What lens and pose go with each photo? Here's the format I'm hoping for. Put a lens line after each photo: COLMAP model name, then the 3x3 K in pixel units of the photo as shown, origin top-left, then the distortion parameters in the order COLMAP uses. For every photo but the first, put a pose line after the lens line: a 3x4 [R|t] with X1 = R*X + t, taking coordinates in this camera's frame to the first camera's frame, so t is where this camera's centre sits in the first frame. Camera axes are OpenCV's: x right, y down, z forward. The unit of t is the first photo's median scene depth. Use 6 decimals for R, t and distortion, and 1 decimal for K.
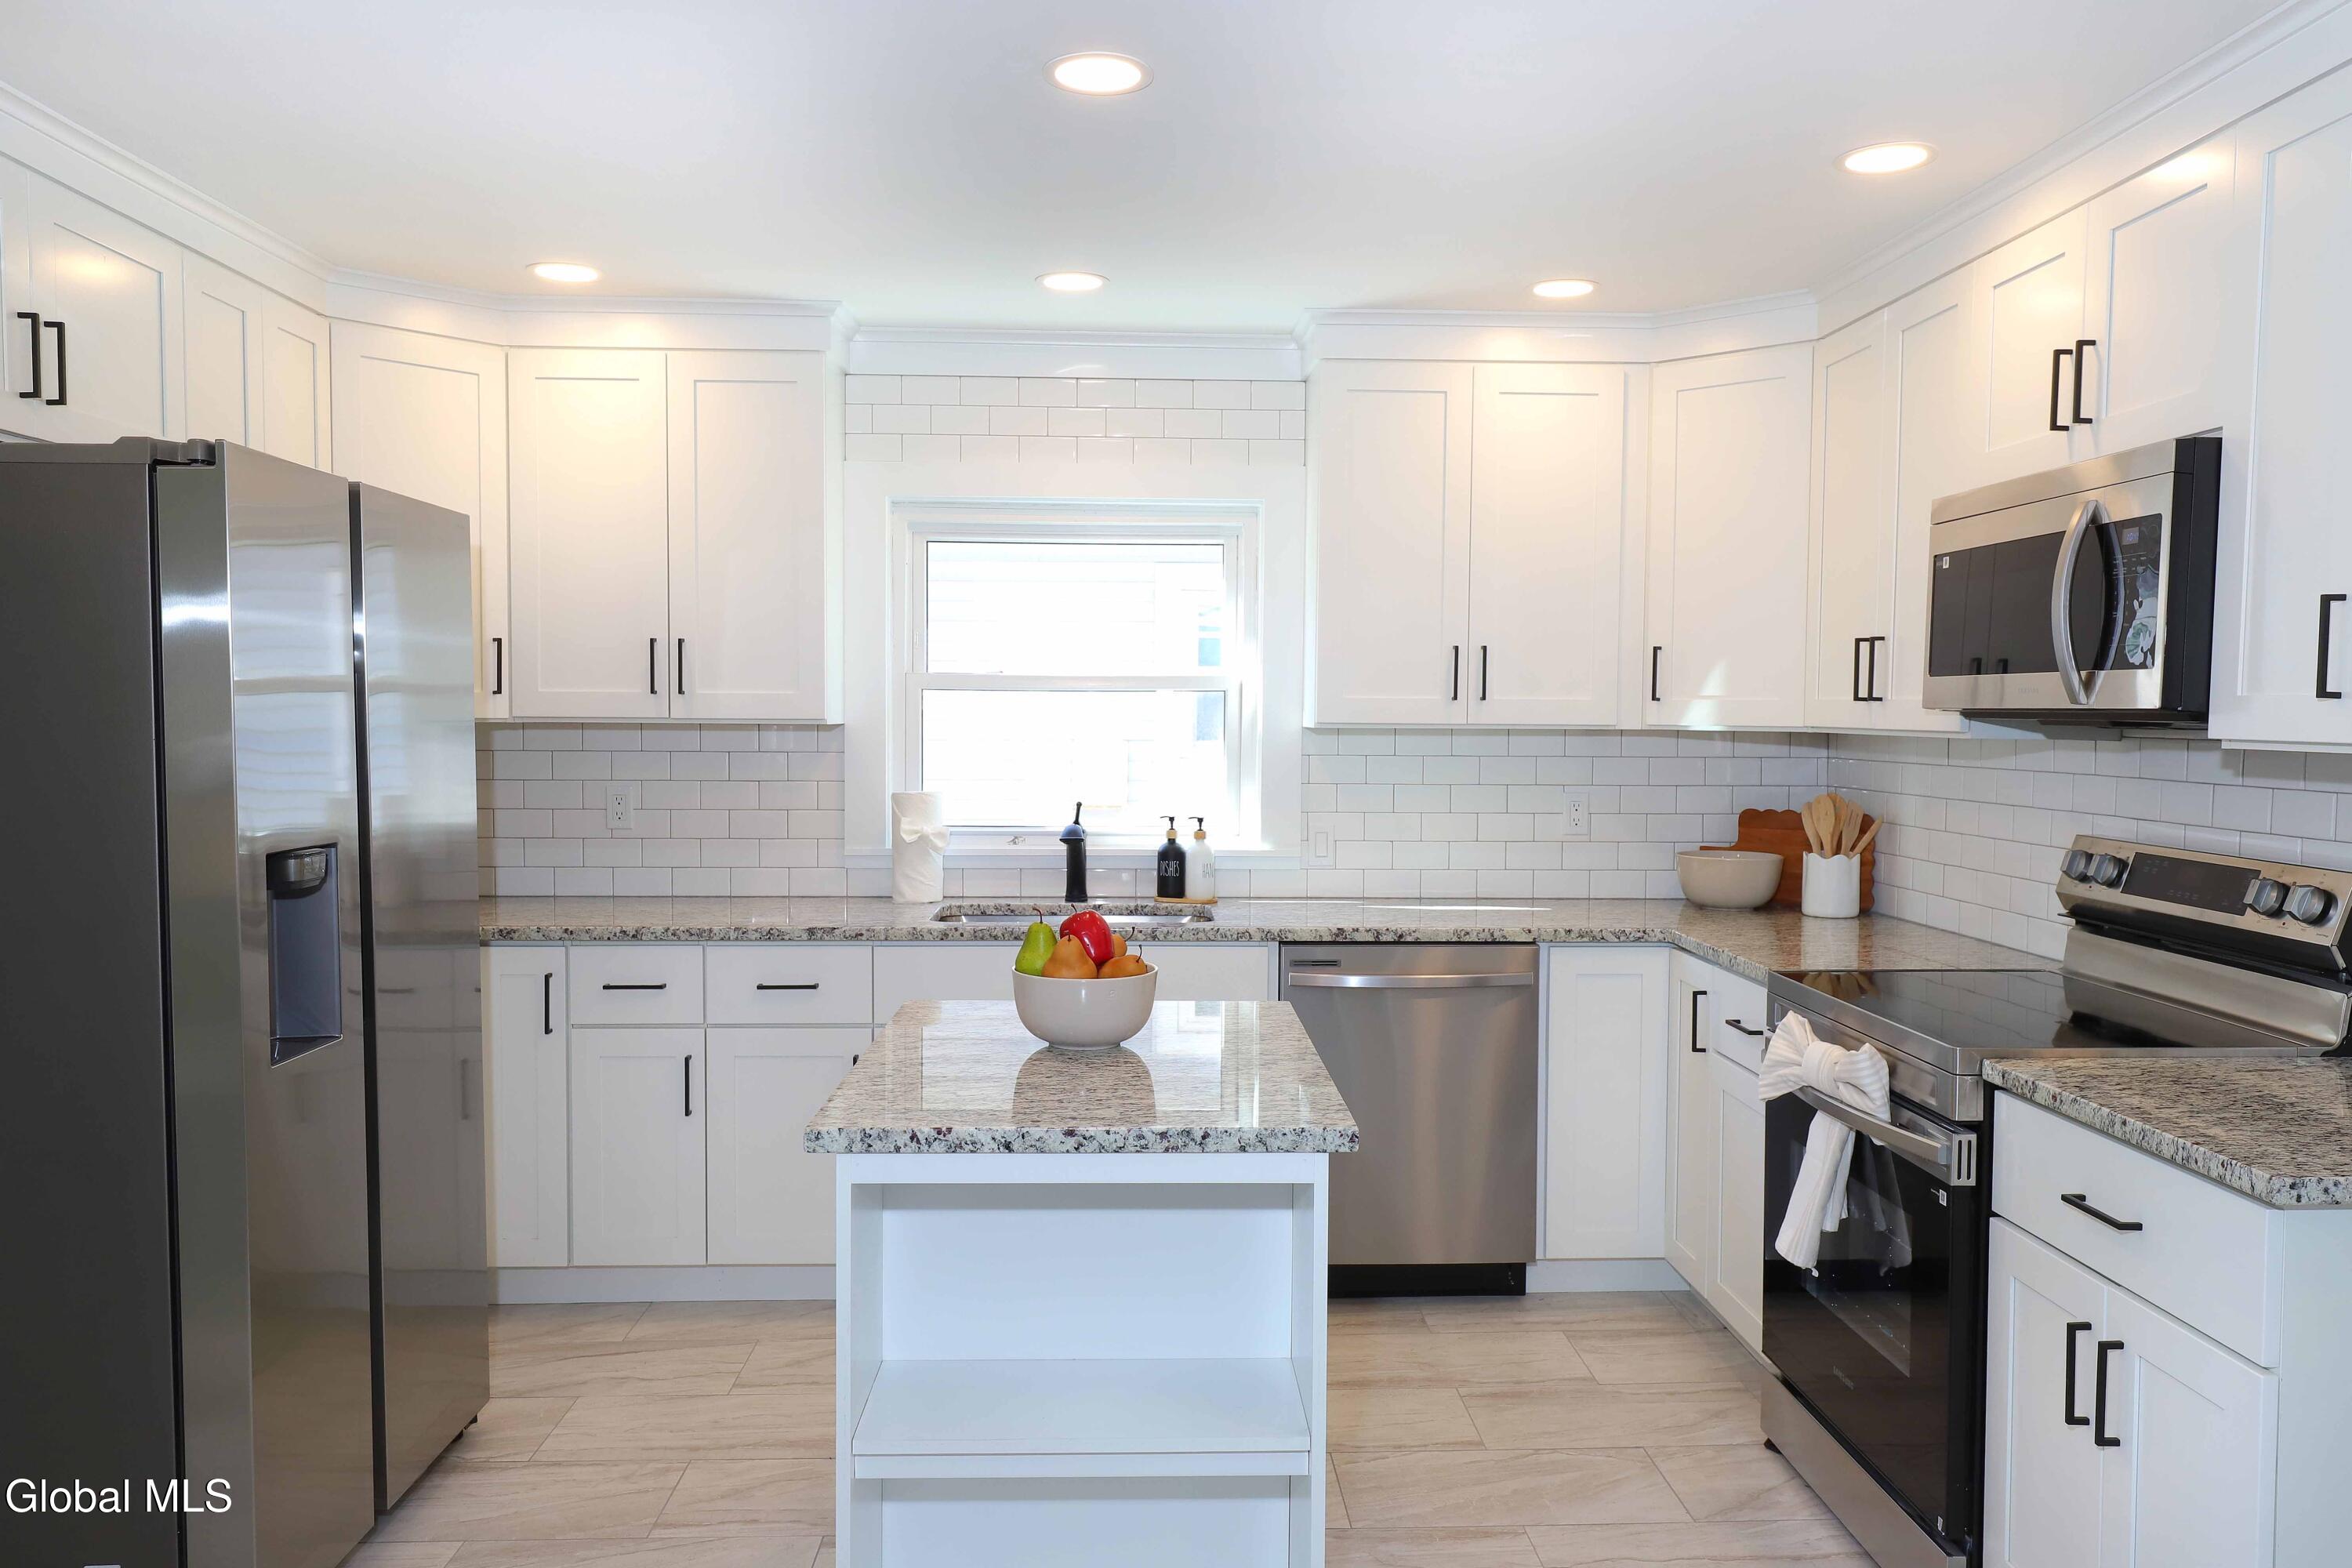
lens RADIAL K [[1726.1, 0, 1192.4], [0, 1726.1, 791.0], [0, 0, 1]] dist [0.005600, 0.002597]
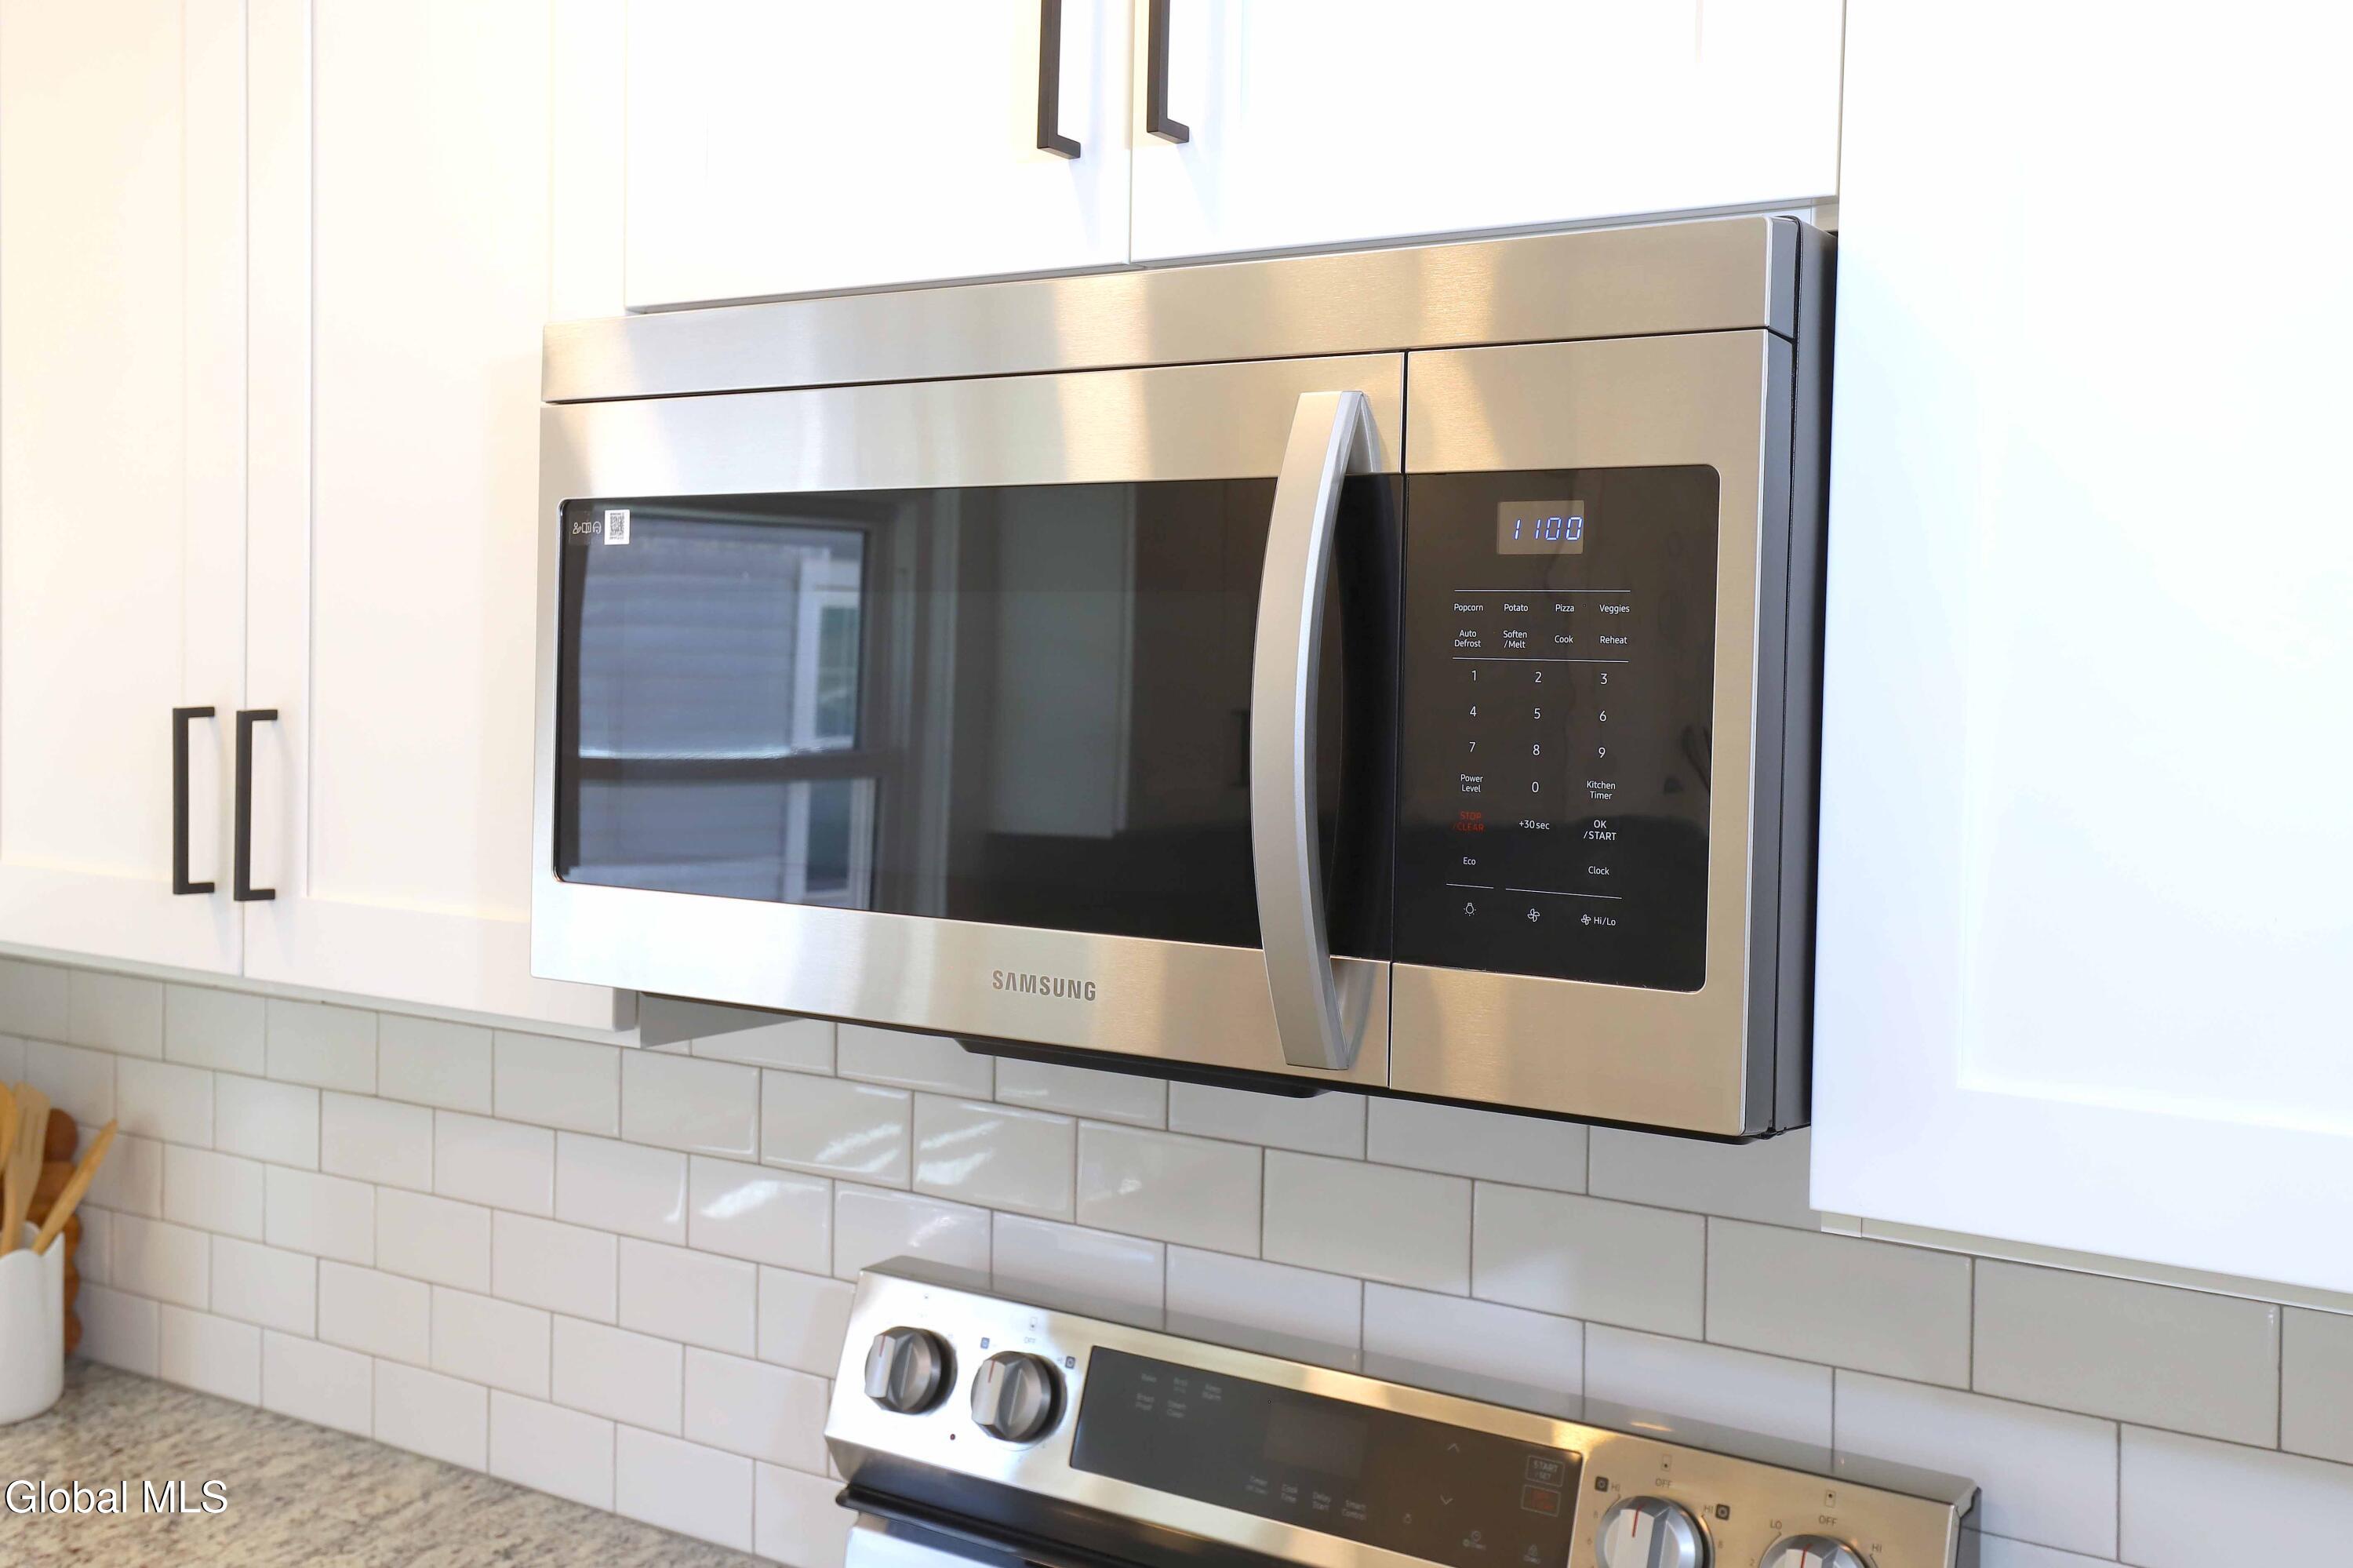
lens RADIAL K [[2450.8, 0, 1077.6], [0, 2450.8, 711.2], [0, 0, 1]] dist [0.017914, 0.010934]
pose [[0.606870, -0.024727, 0.794416, 0.106995], [0.030518, 0.999504, 0.007798, -0.082430], [-0.794215, 0.019511, 0.607324, 0.546866]]
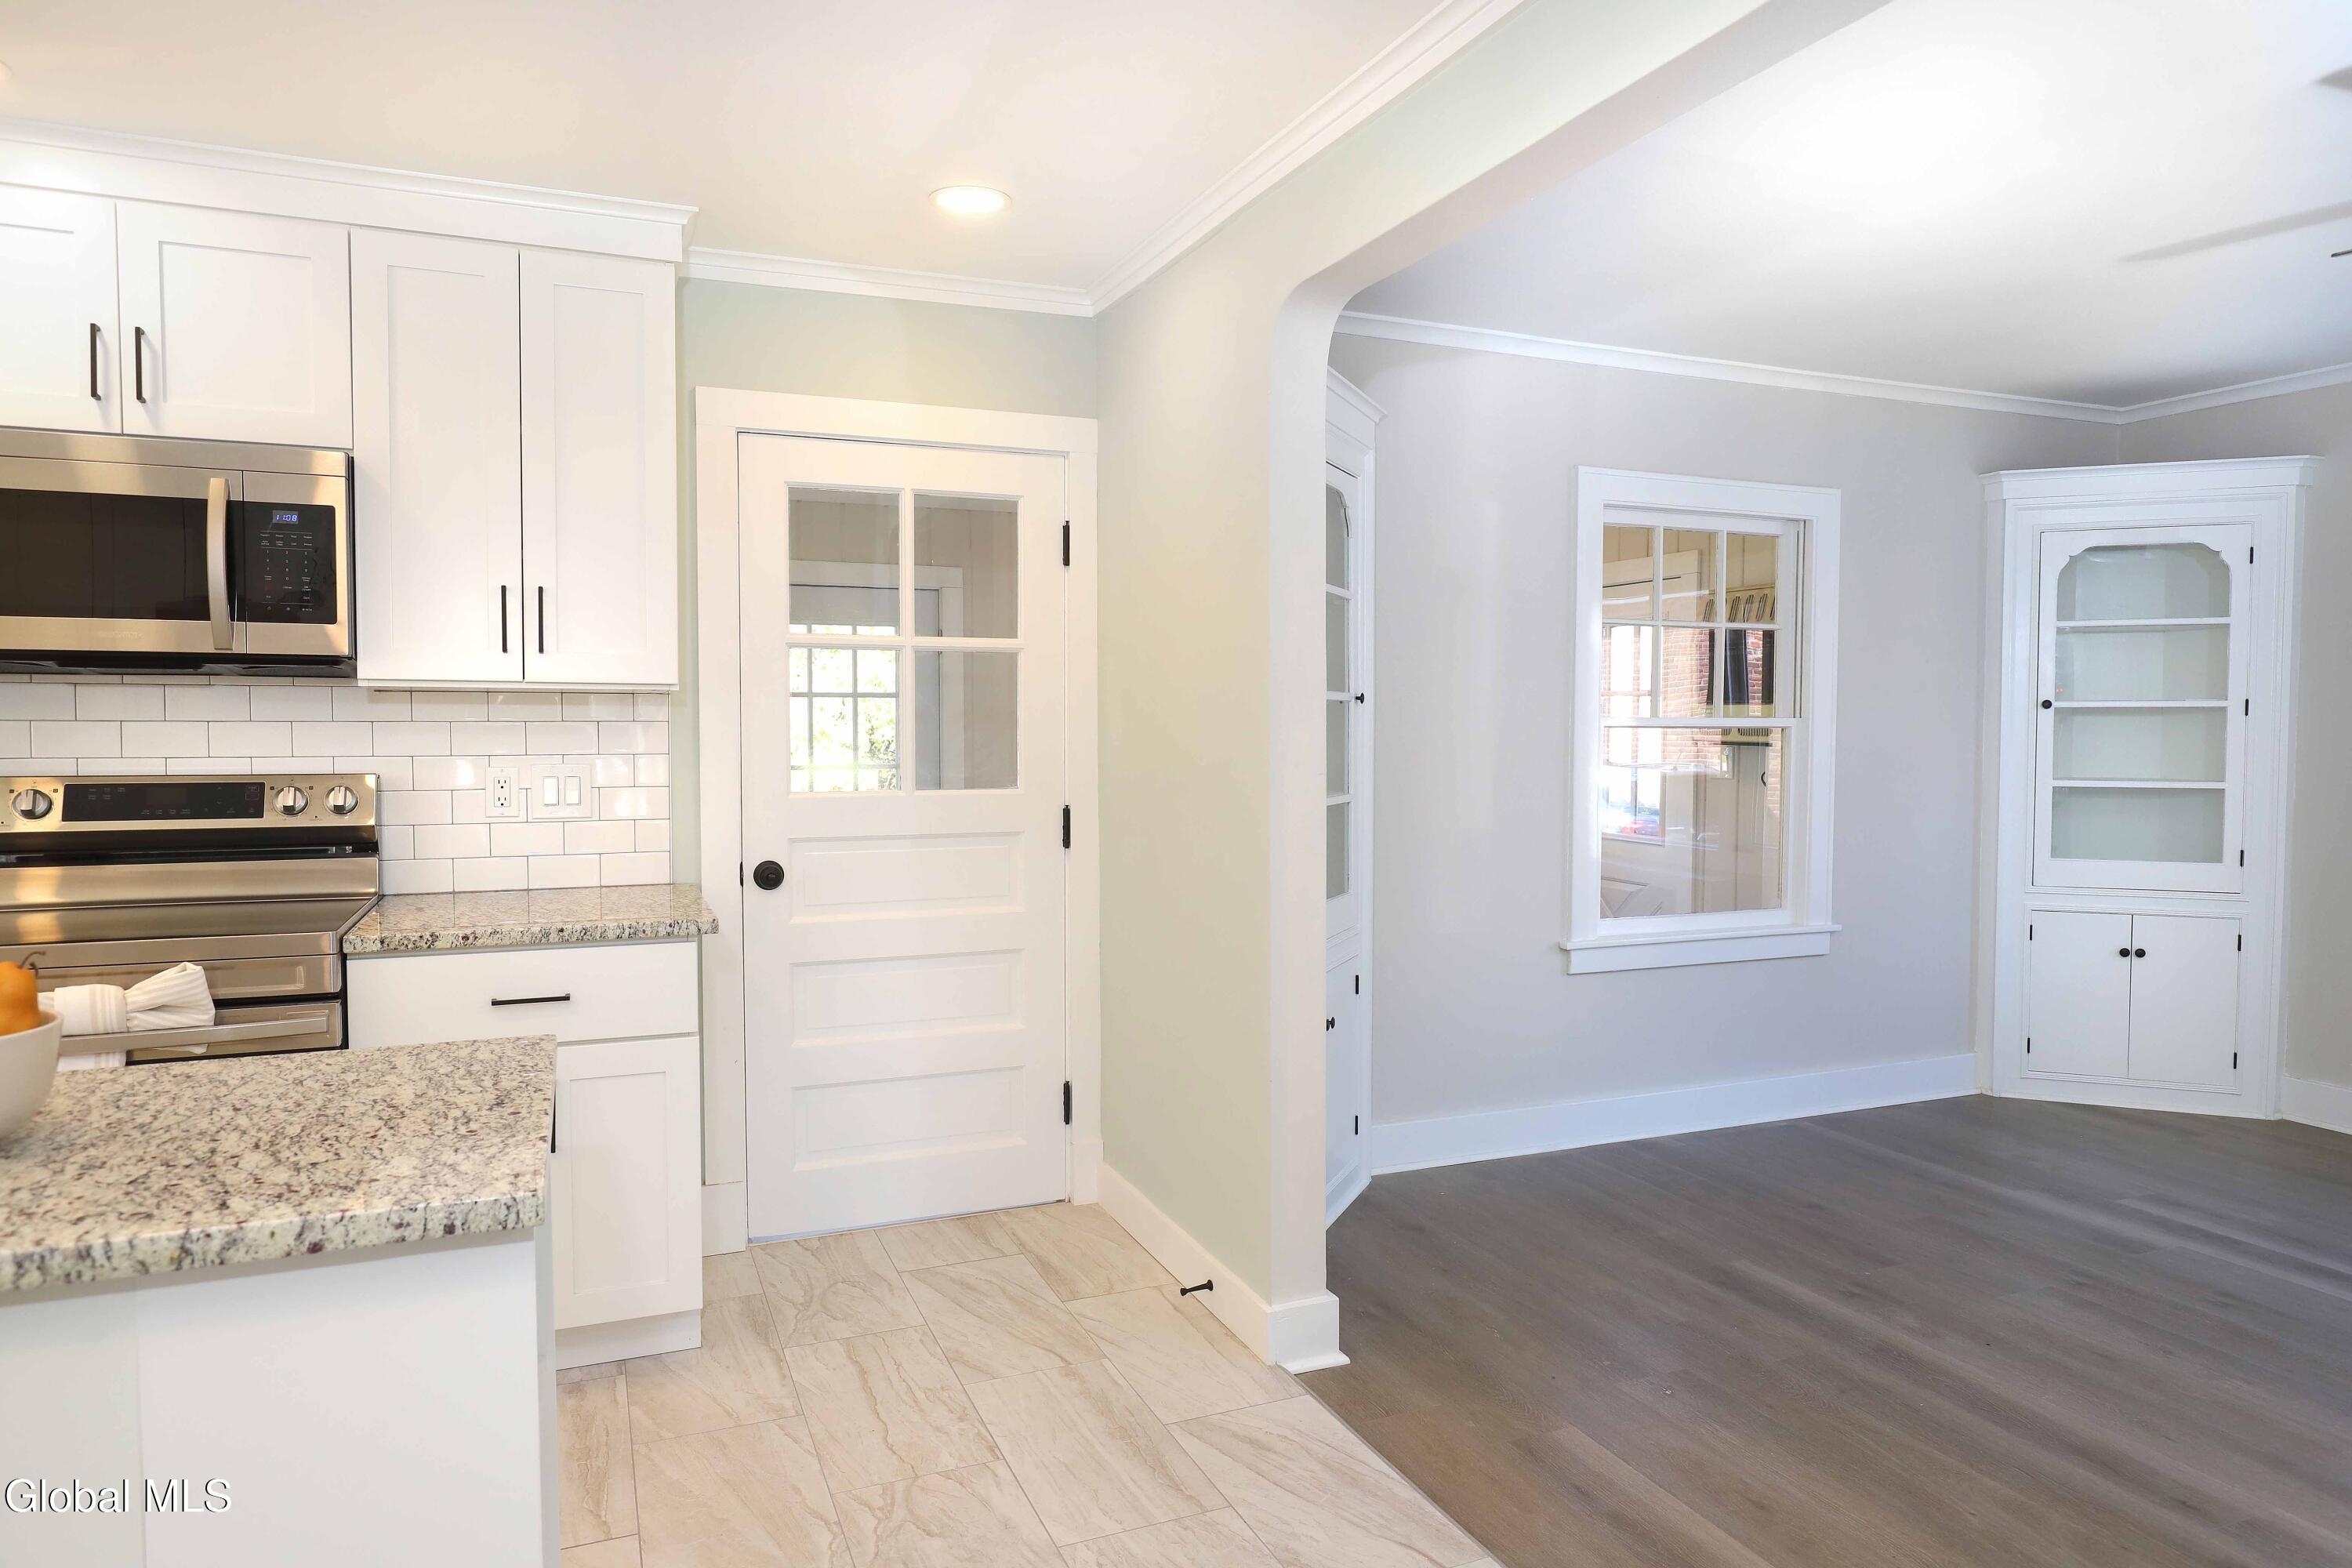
lens RADIAL K [[1460.0, 0, 1184.1], [0, 1460.0, 791.1], [0, 0, 1]] dist [-0.004636, -0.001101]
pose [[-0.347485, -0.052264, 0.936228, -0.466600], [0.039814, 0.996723, 0.070418, 0.001843], [-0.936840, 0.061744, -0.344265, 0.517605]]
